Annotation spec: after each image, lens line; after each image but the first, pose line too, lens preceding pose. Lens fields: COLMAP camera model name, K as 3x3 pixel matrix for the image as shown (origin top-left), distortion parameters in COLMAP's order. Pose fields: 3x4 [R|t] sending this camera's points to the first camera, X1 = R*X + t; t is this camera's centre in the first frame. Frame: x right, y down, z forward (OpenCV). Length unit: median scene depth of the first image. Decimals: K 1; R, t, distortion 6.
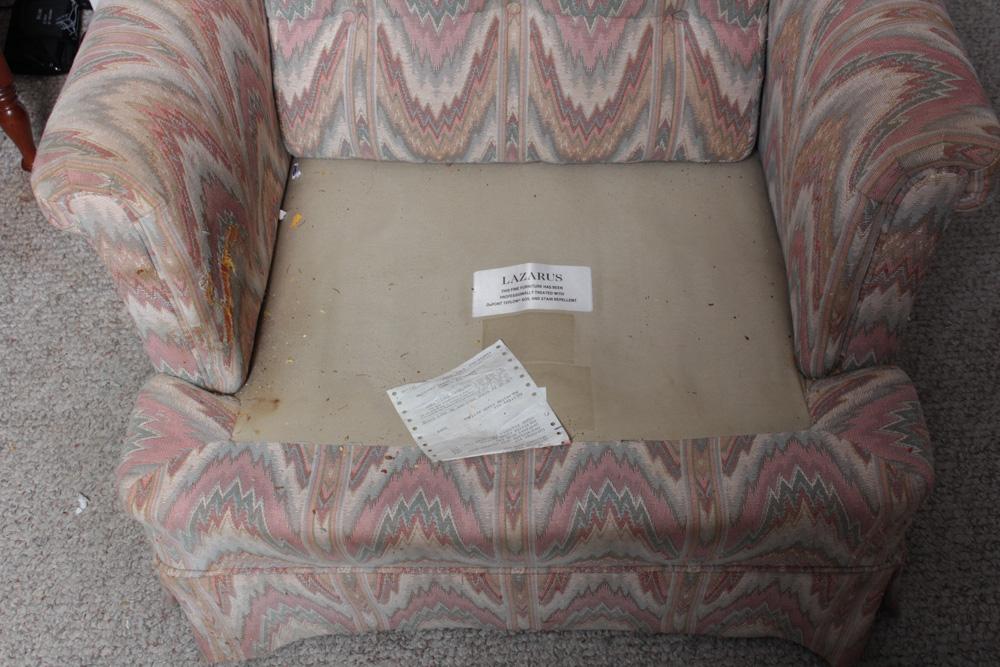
lens RADIAL K [[1248.2, 0, 492.9], [0, 1248.2, 336.0], [0, 0, 1]] dist [-0.088530, 0.086636]
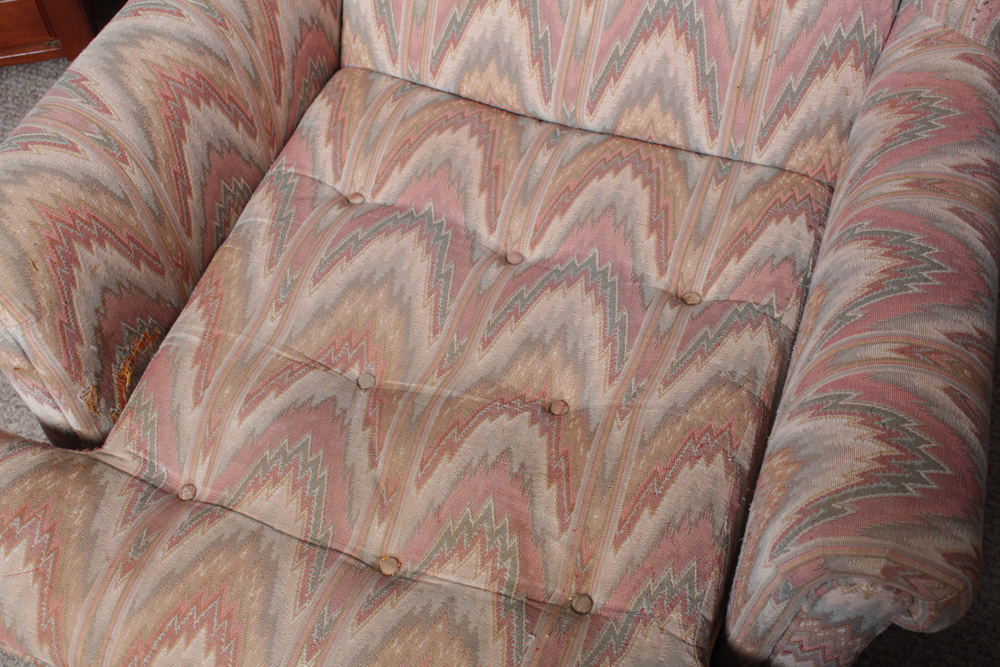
lens RADIAL K [[1179.1, 0, 496.8], [0, 1179.1, 331.5], [0, 0, 1]] dist [-0.082635, 0.030221]
pose [[0.941061, 0.295295, -0.164942, 0.182233], [-0.282759, 0.954430, 0.095454, -0.252533], [0.185613, -0.043189, 0.981673, 0.200668]]
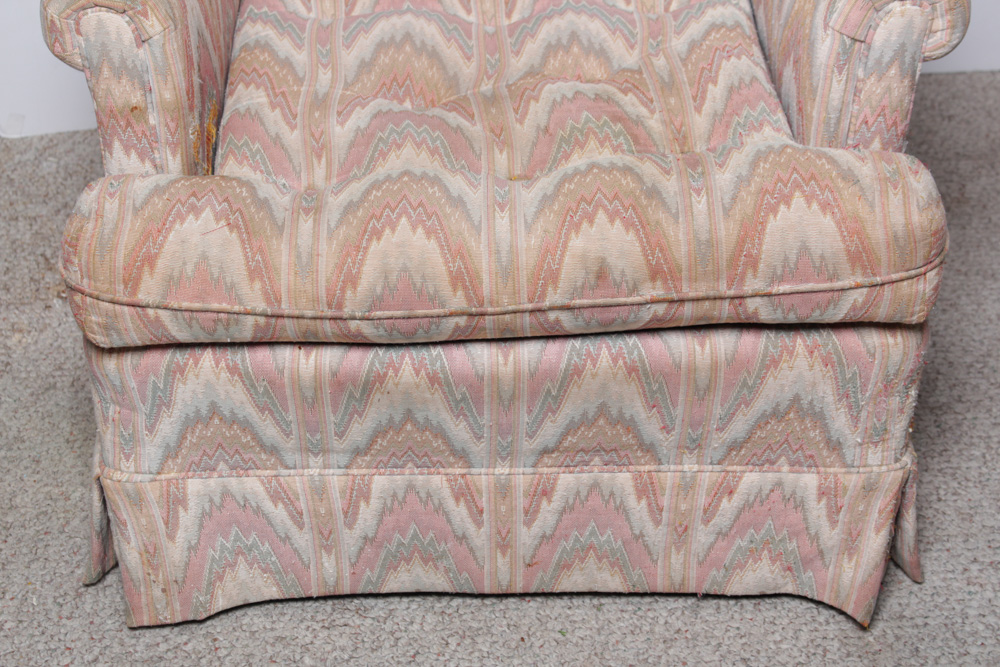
lens RADIAL K [[2082.2, 0, 498.1], [0, 2082.2, 347.3], [0, 0, 1]] dist [-0.006485, 0.072673]
pose [[0.997159, 0.022699, 0.071817, -0.102982], [0.001430, 0.947628, -0.319372, 0.638717], [-0.075305, 0.318567, 0.944904, -0.526240]]
